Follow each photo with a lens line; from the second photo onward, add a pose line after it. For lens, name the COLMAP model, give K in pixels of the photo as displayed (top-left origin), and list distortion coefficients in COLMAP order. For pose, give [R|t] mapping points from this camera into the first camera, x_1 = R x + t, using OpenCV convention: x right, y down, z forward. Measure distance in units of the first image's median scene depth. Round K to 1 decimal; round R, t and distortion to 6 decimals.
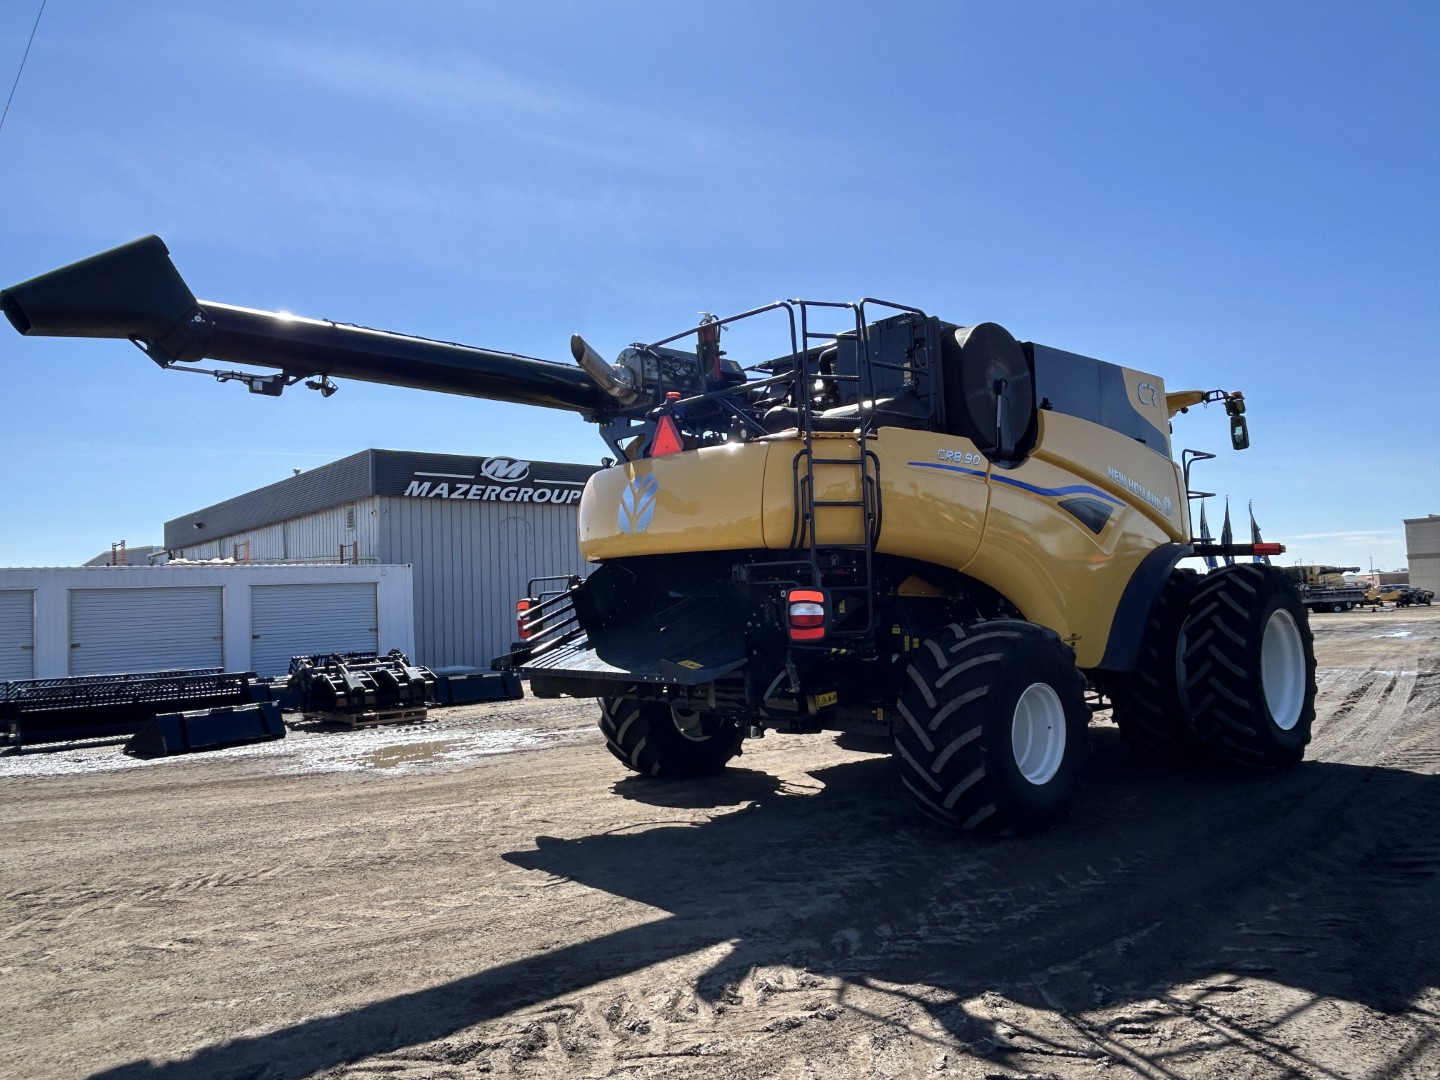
lens RADIAL K [[1029.2, 0, 726.4], [0, 1029.2, 542.9], [0, 0, 1]] dist [-0.020484, 0.003137]
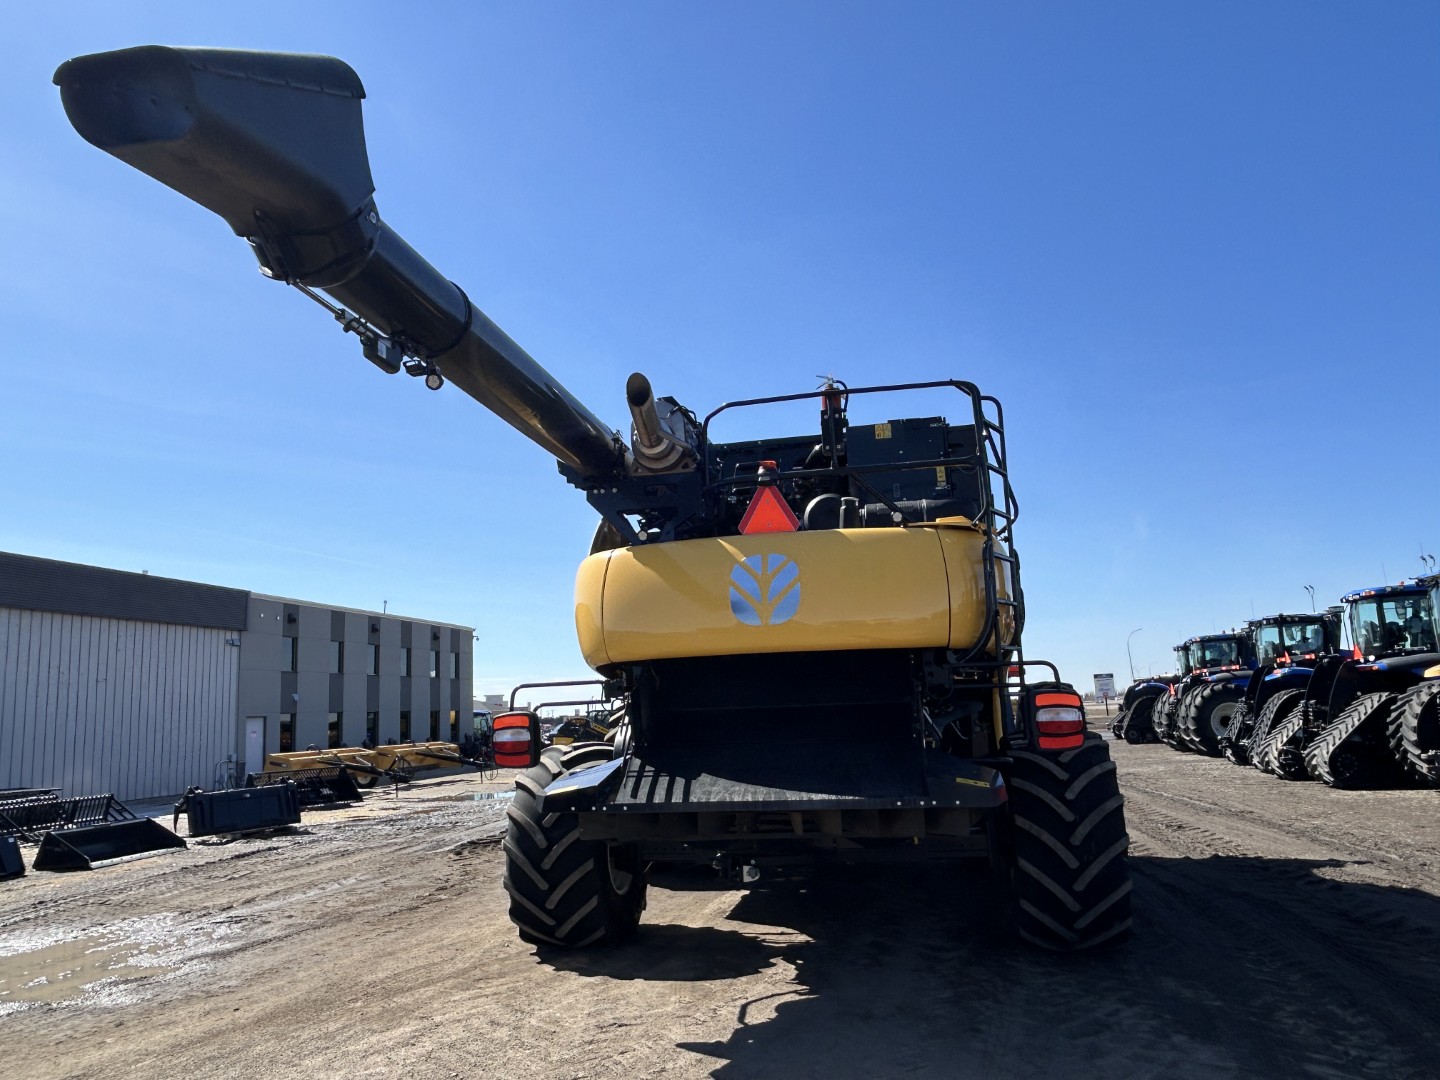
lens RADIAL K [[1029.2, 0, 726.4], [0, 1029.2, 542.9], [0, 0, 1]] dist [-0.020484, 0.003137]
pose [[0.810037, 0.096469, 0.578389, -0.641495], [-0.020385, 0.990411, -0.136641, 0.041176], [-0.586024, 0.098894, 0.804236, 0.397412]]
